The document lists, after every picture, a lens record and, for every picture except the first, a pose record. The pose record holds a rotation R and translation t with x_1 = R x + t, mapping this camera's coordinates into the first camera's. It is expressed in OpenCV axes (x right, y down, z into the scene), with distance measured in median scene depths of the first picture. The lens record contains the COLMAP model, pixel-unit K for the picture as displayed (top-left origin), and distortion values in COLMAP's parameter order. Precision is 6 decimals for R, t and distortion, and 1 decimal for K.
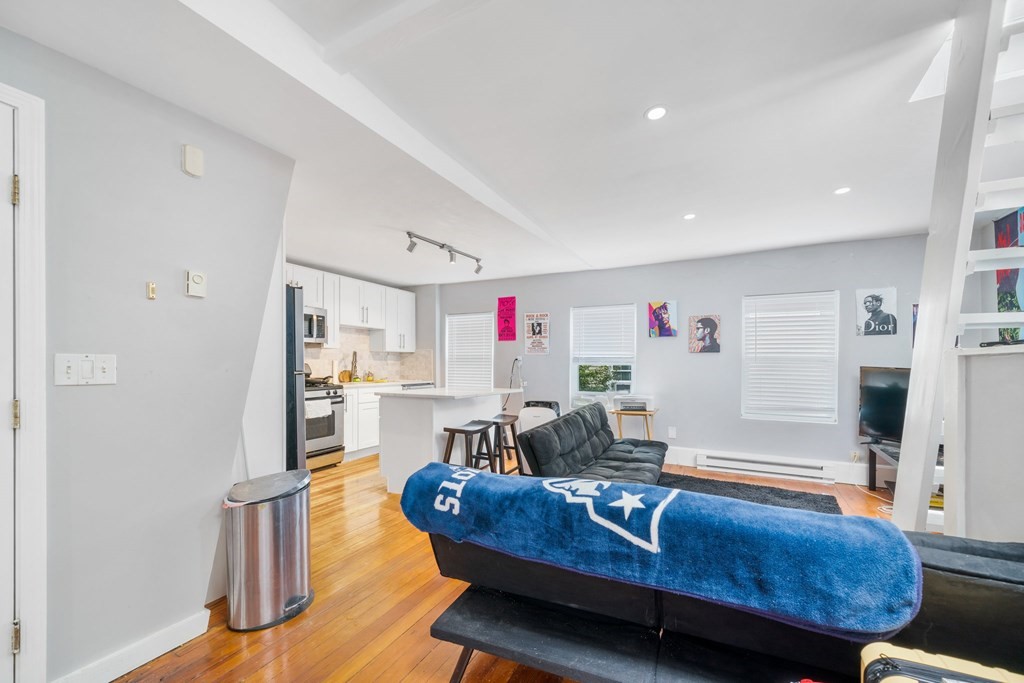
lens RADIAL K [[405.0, 0, 528.2], [0, 405.0, 373.2], [0, 0, 1]] dist [-0.000787, 0.000138]
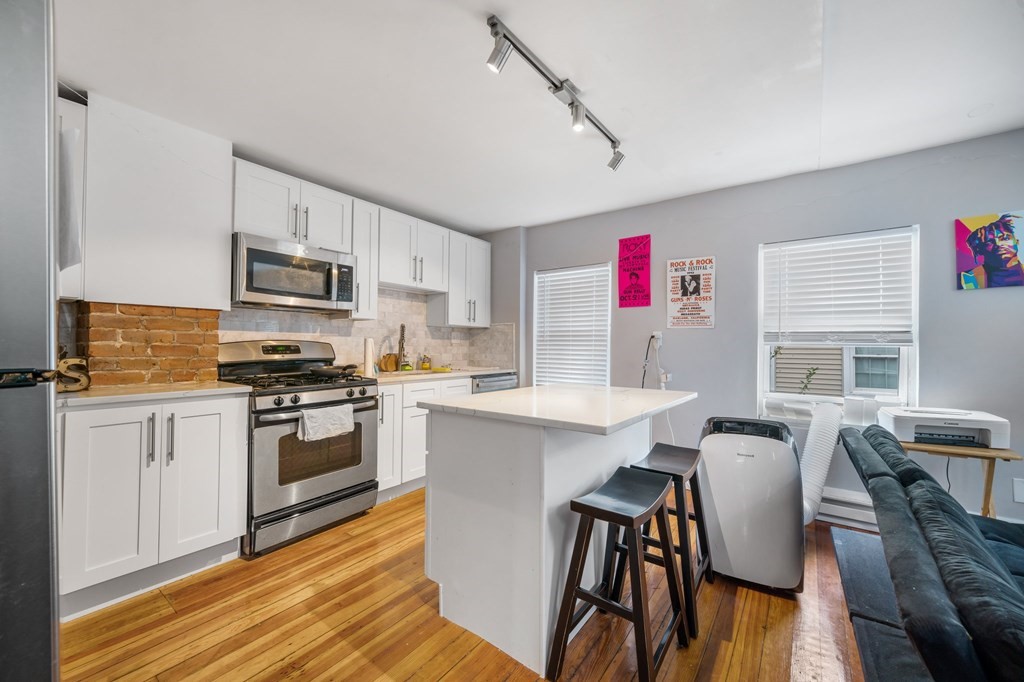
lens RADIAL K [[405.0, 0, 517.0], [0, 405.0, 343.2], [0, 0, 1]] dist [-0.000787, 0.000138]
pose [[0.982214, 0.000500, -0.187762, -0.135880], [-0.005530, 0.999640, -0.026266, -0.009011], [0.187681, 0.026838, 0.981863, 0.433573]]
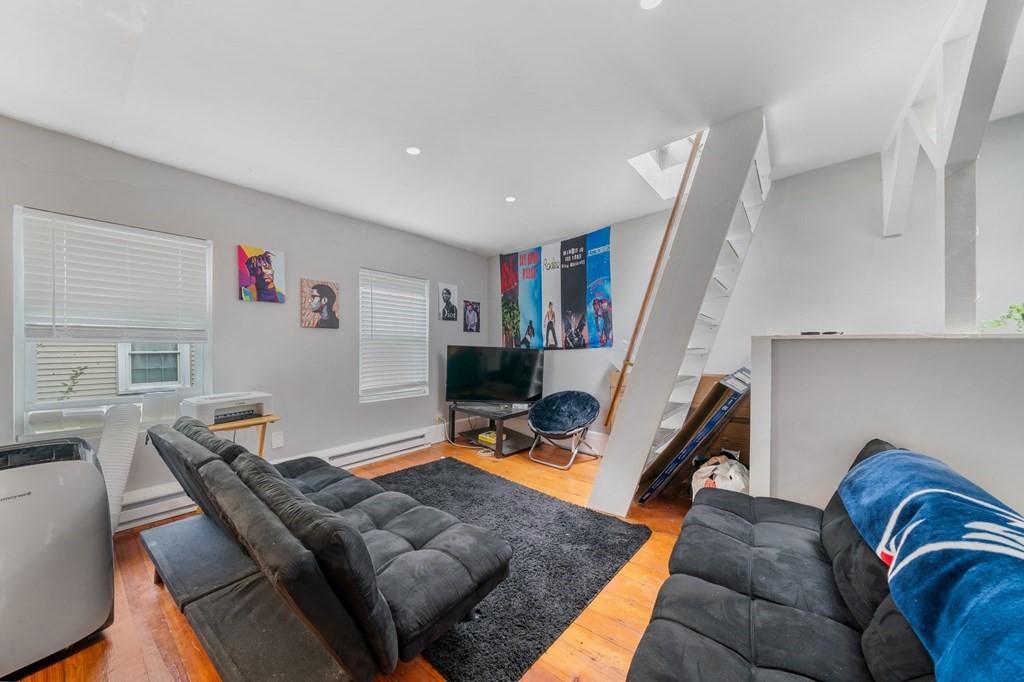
lens RADIAL K [[352.0, 0, 509.6], [0, 352.0, 348.0], [0, 0, 1]] dist [-0.007546, 0.000889]
pose [[0.215893, -0.010163, 0.976364, -0.151968], [0.016609, 0.999839, 0.006735, -0.010257], [-0.976276, 0.014762, 0.216027, 0.481034]]
